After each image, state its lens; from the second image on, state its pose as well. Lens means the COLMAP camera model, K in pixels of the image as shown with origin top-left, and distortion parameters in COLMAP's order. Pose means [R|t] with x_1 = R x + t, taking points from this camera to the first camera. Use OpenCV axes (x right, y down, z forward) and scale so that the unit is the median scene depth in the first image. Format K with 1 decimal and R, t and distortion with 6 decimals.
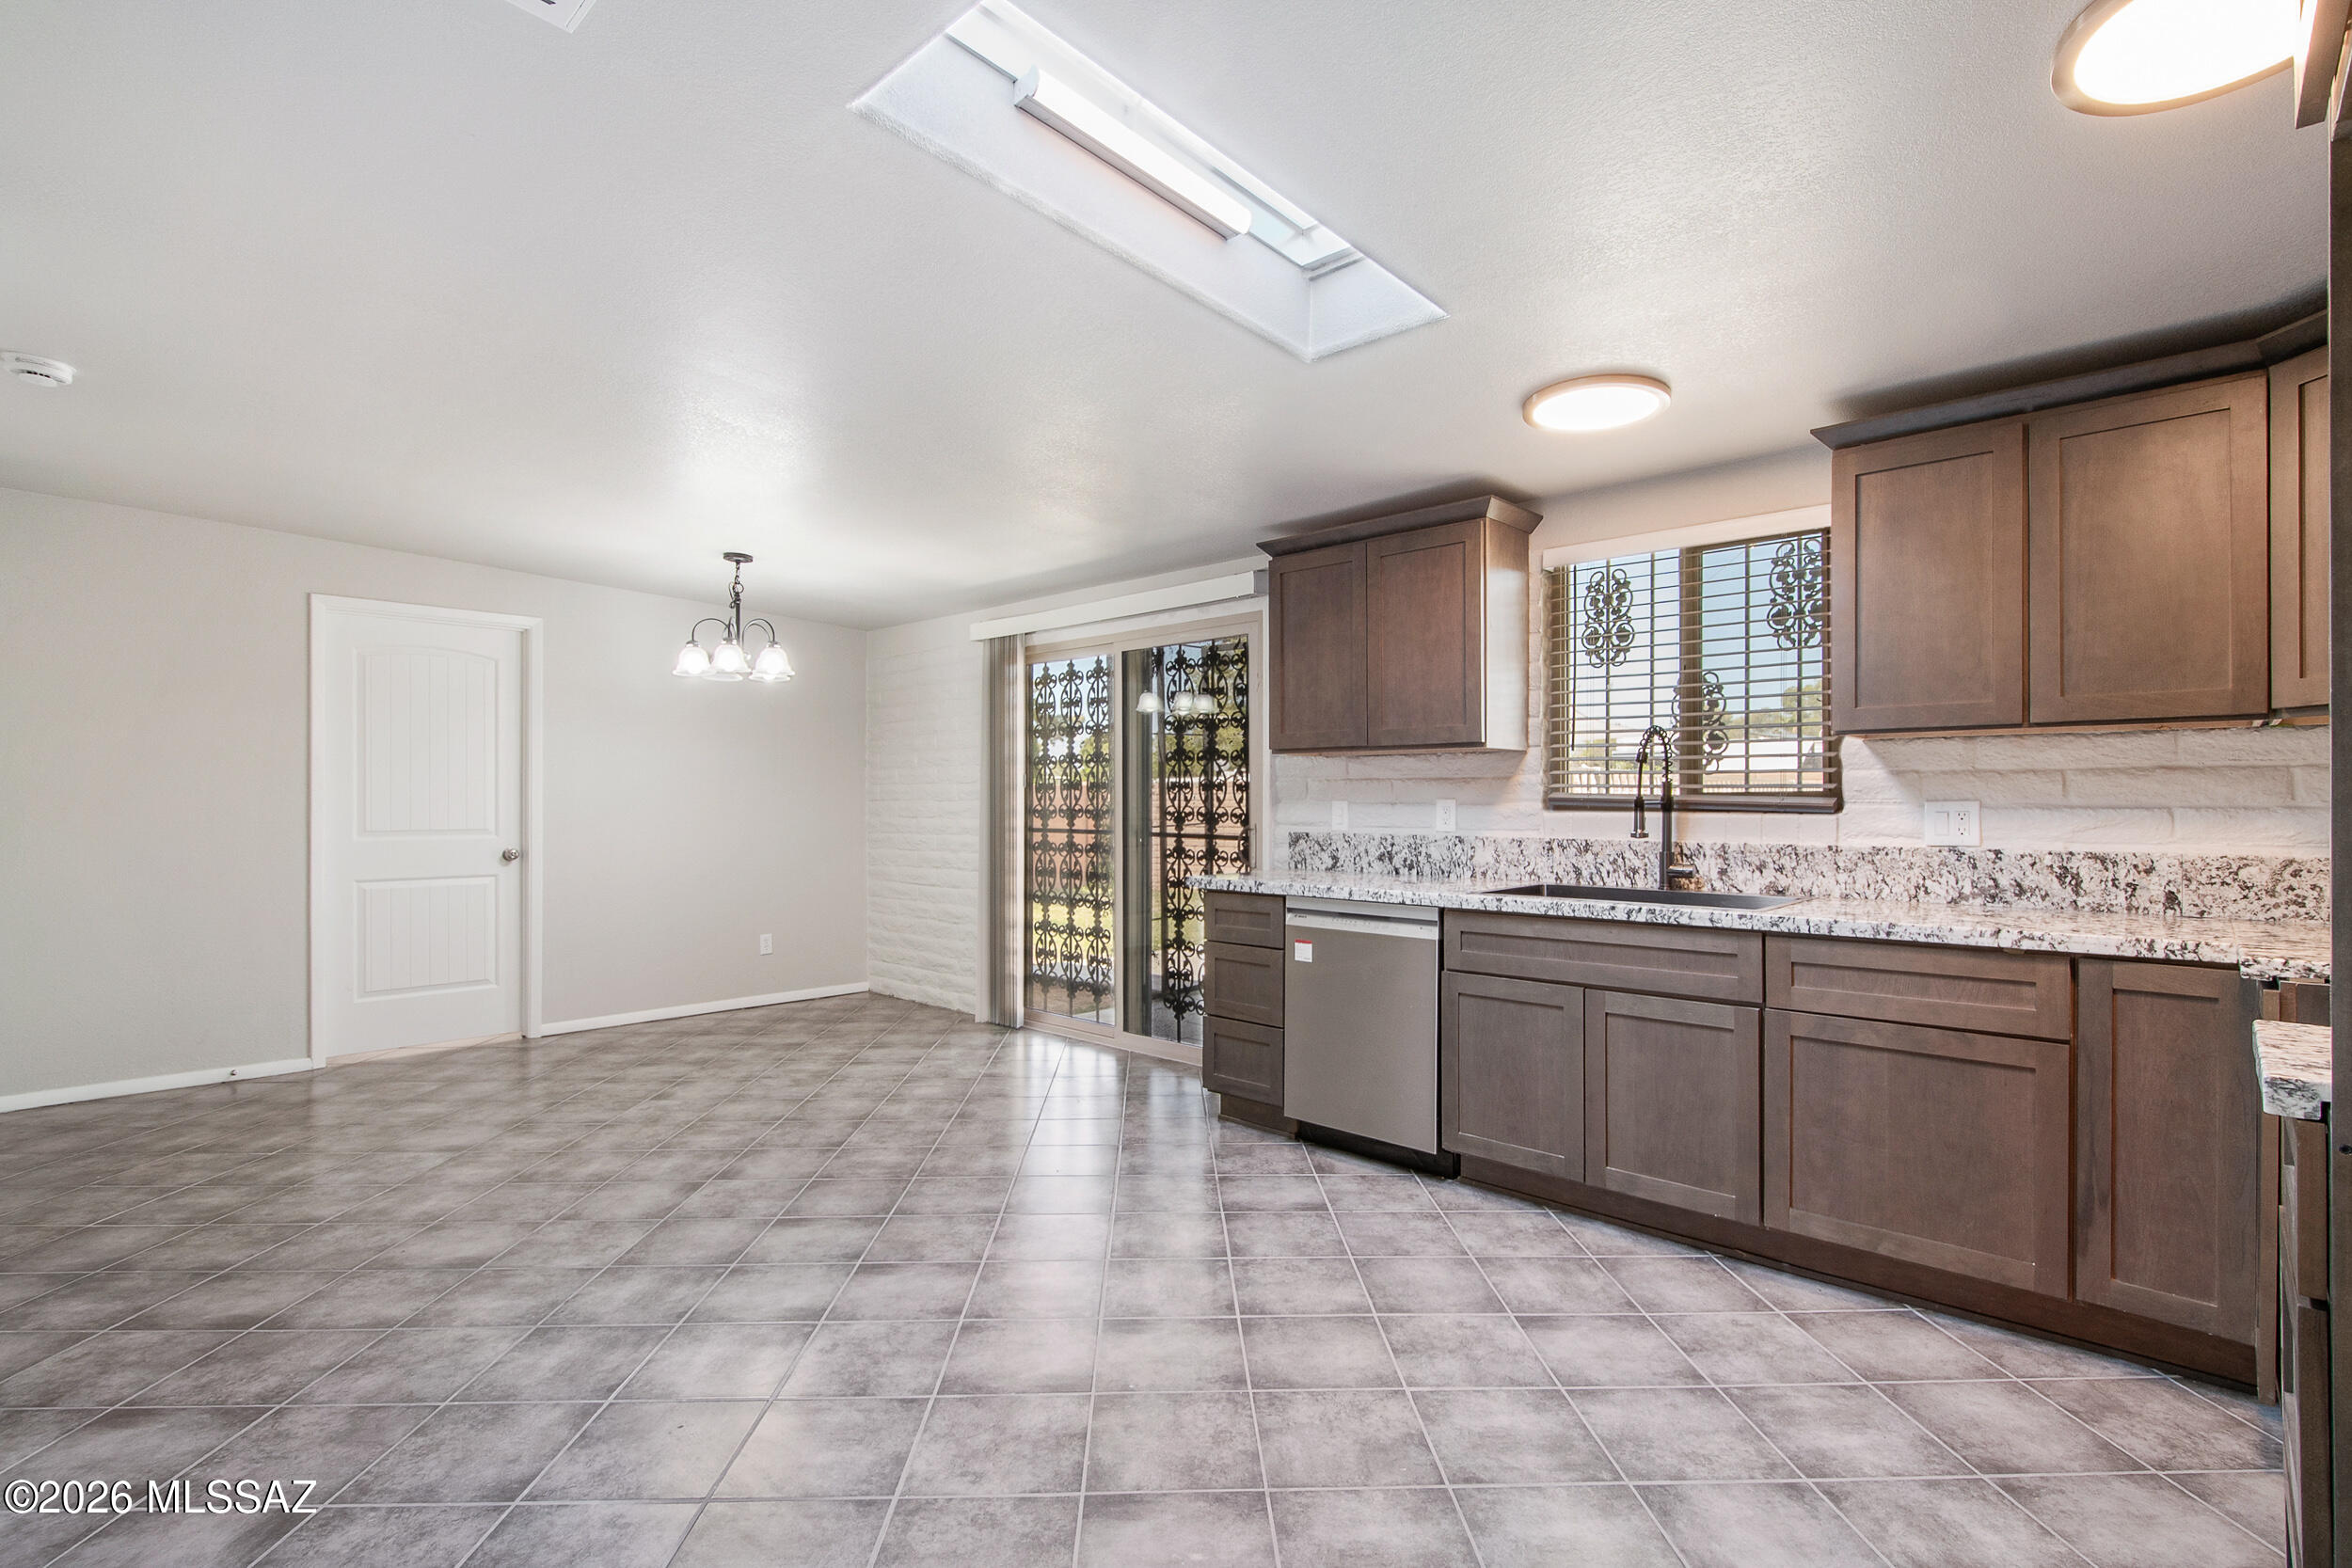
lens RADIAL K [[1098.2, 0, 1179.5], [0, 1098.2, 798.8], [0, 0, 1]] dist [-0.002484, -0.001361]
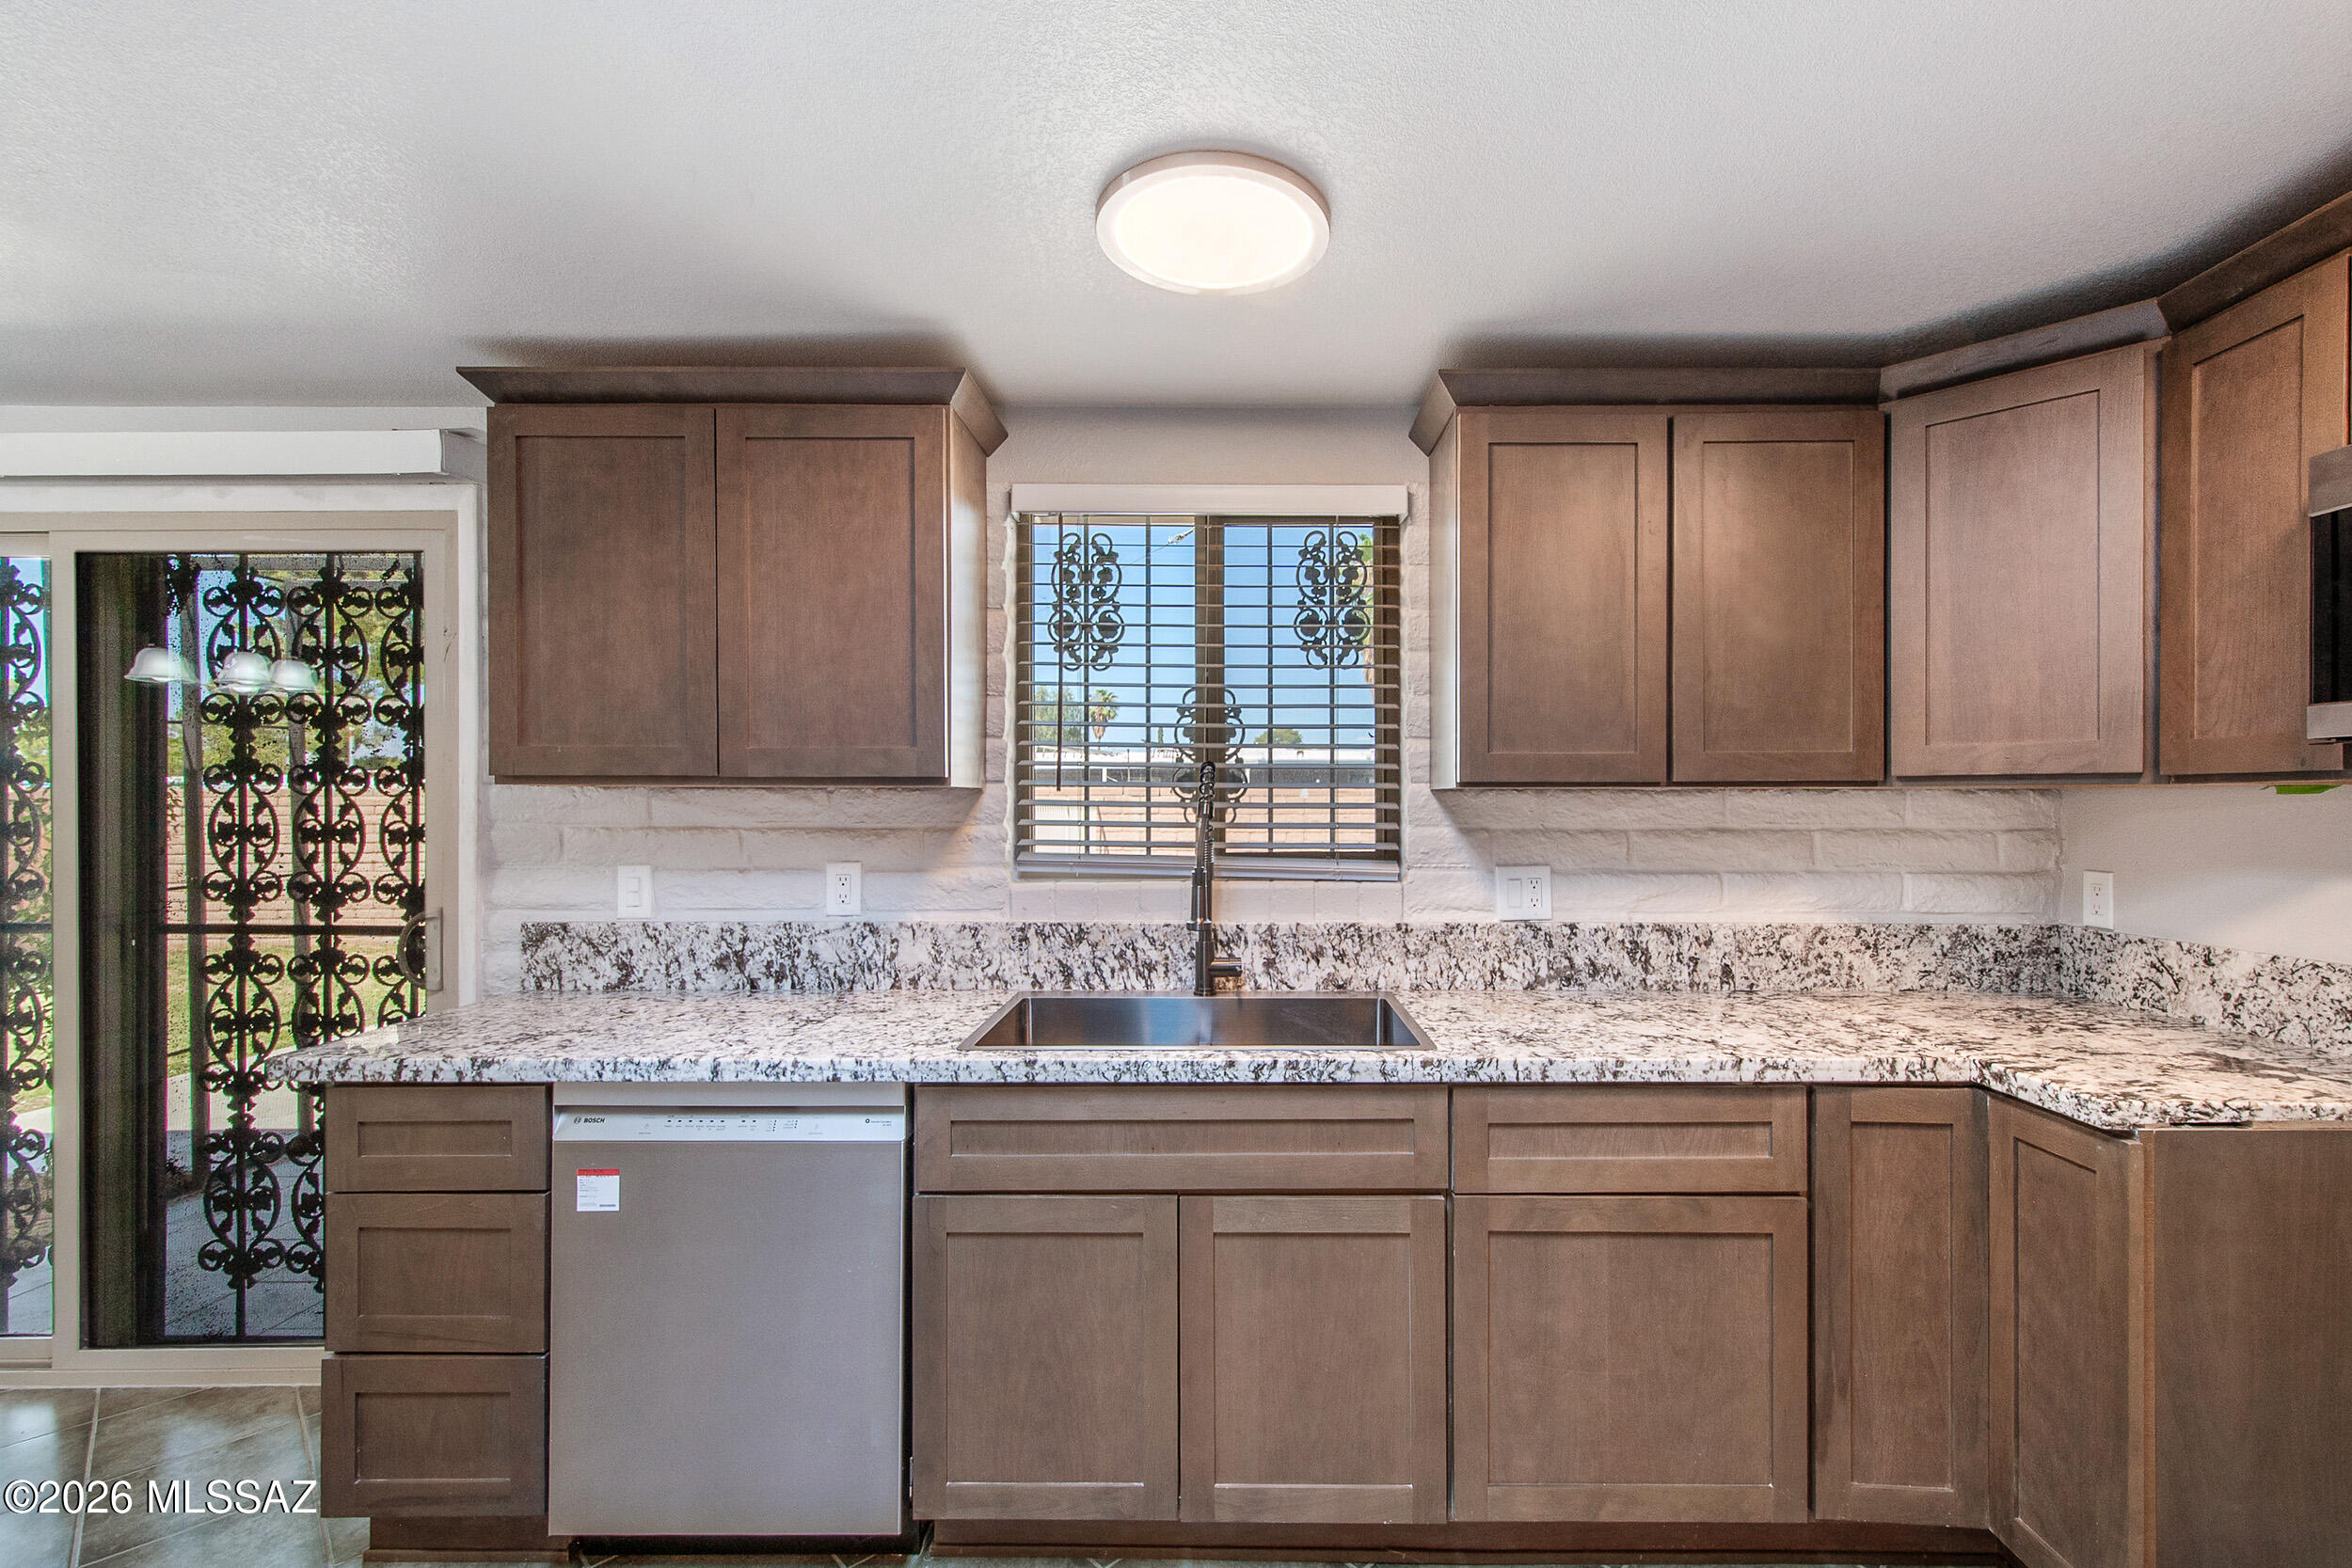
lens RADIAL K [[1060.7, 0, 1233.2], [0, 1060.7, 803.6], [0, 0, 1]] dist [0.007607, -0.000827]
pose [[0.725878, -0.000724, 0.687823, -0.009530], [-0.001175, 0.999997, 0.002293, -0.037808], [-0.687822, -0.002473, 0.725875, 0.455737]]
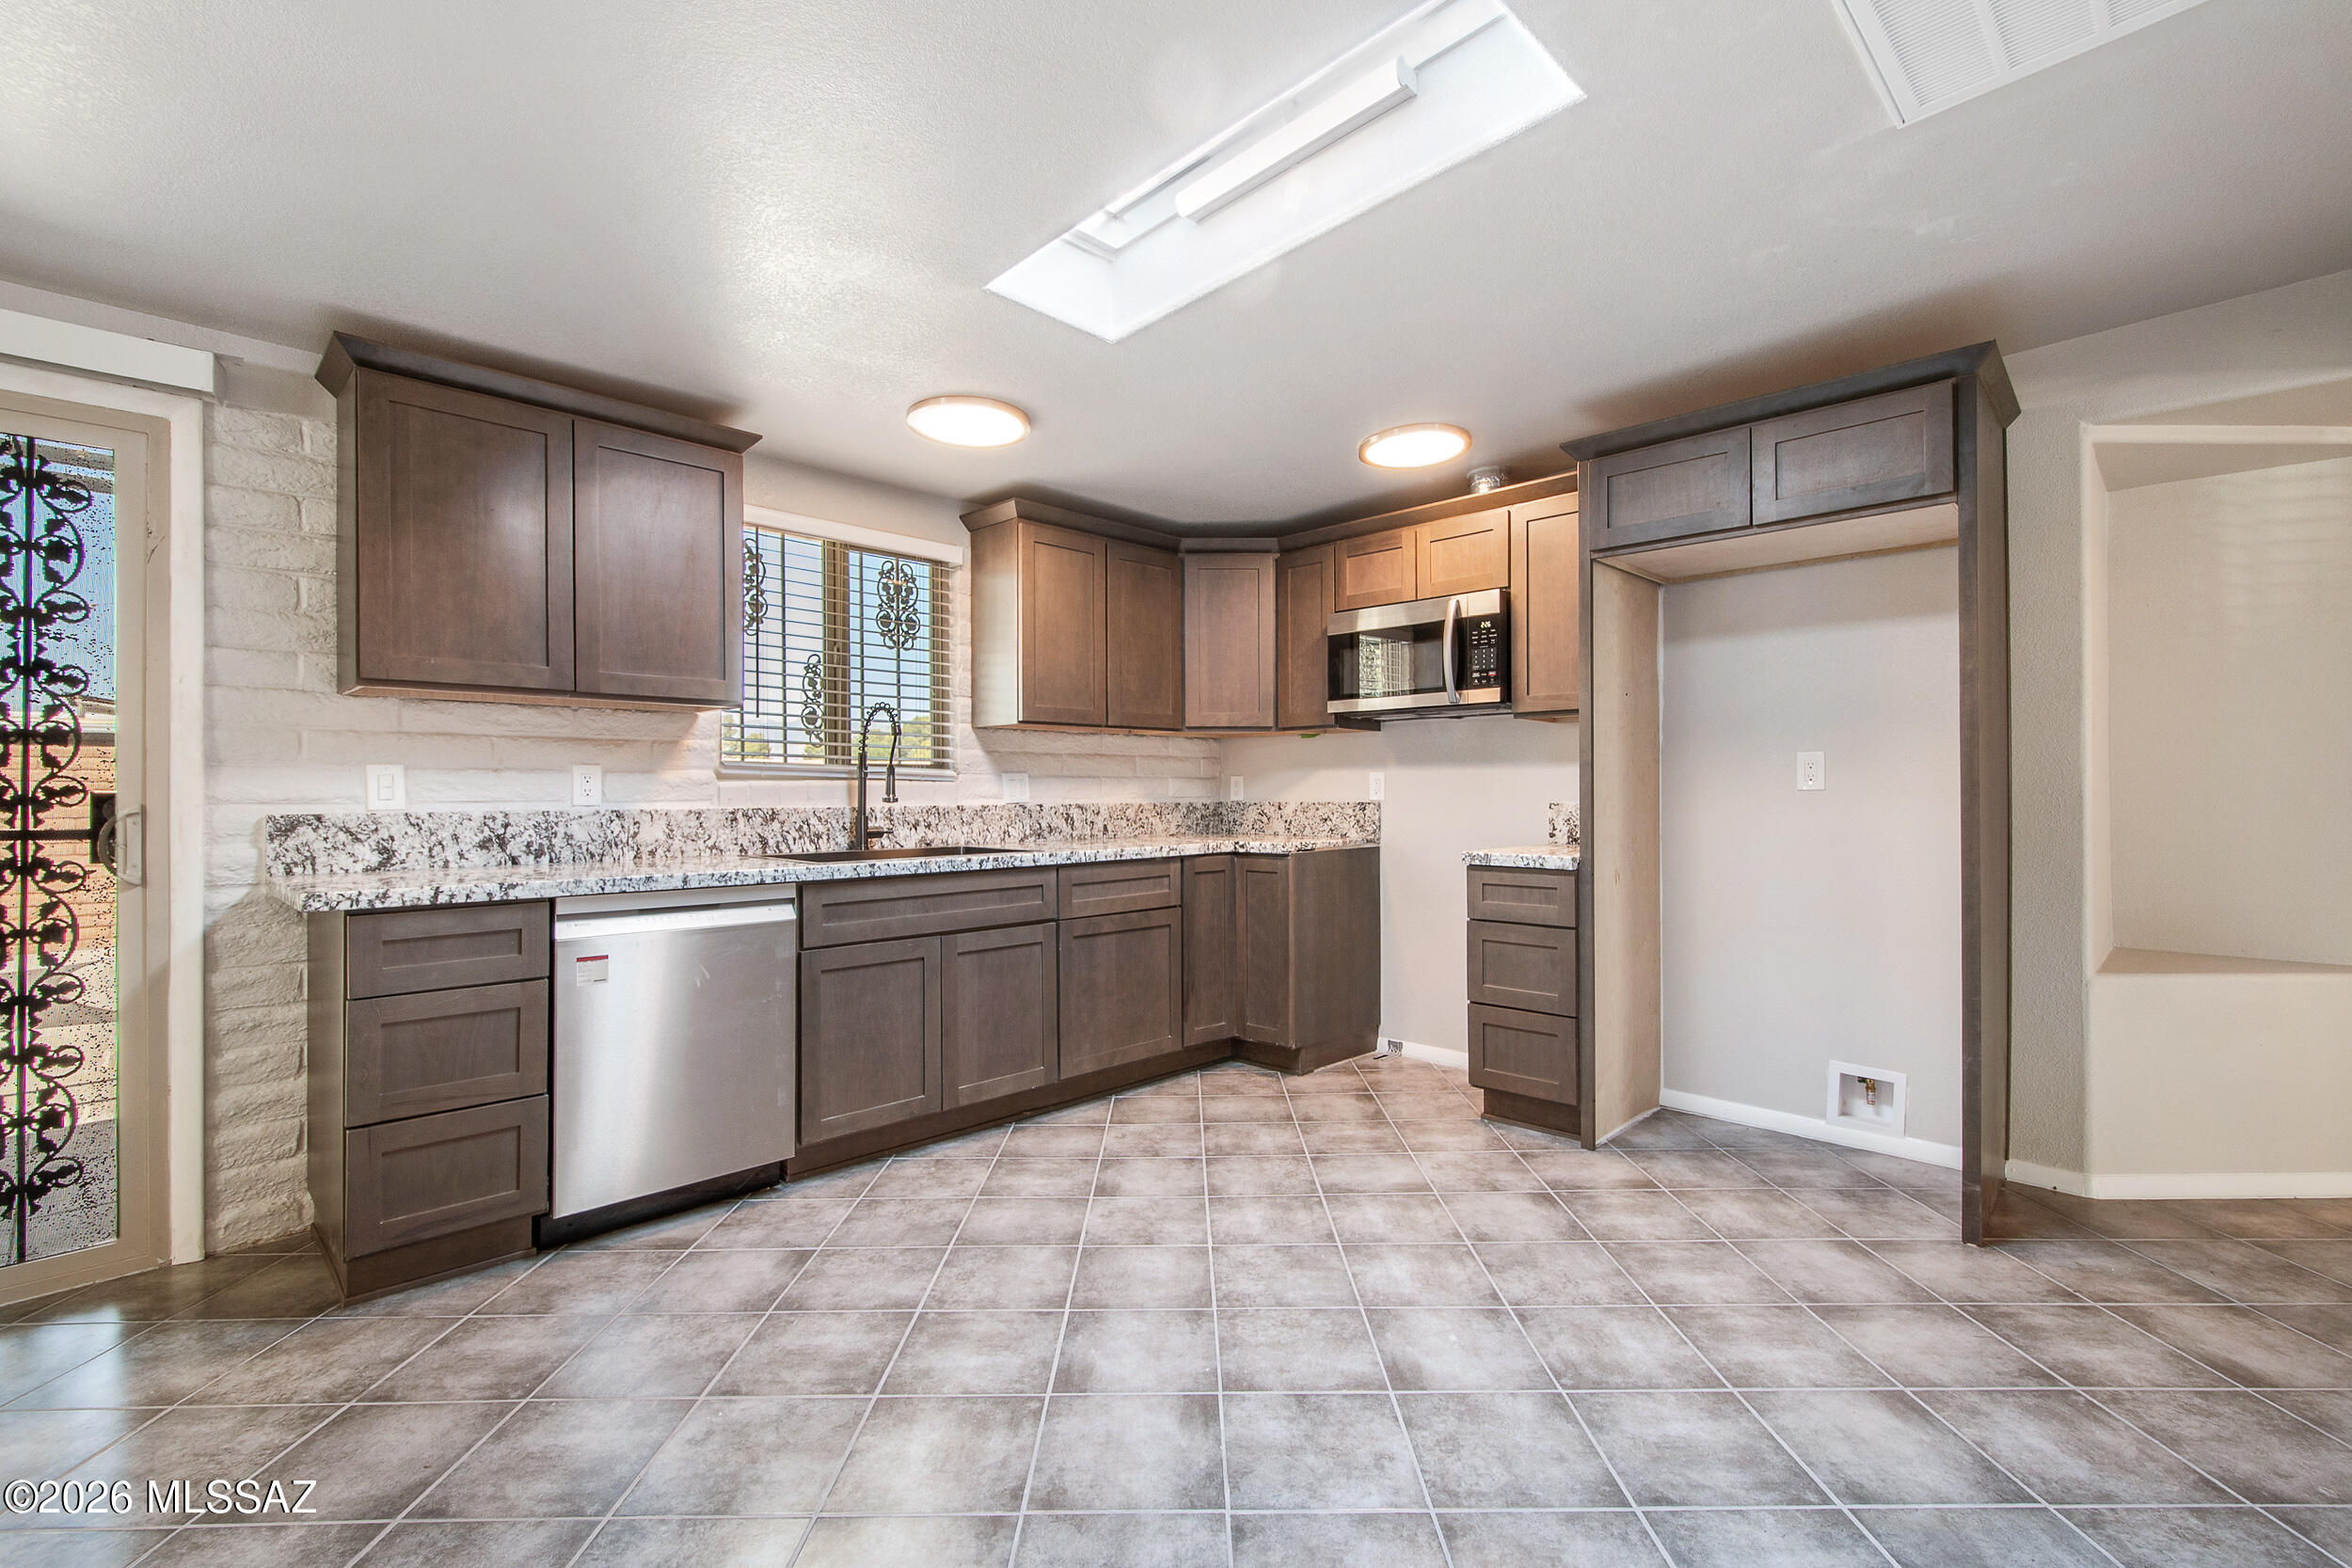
lens RADIAL K [[1060.7, 0, 1196.4], [0, 1060.7, 785.7], [0, 0, 1]] dist [0.007607, -0.000827]
pose [[0.005807, 0.003781, 0.999976, -0.580131], [0.001007, 0.999992, -0.003787, 0.020603], [-0.999983, 0.001029, 0.005803, 0.603908]]
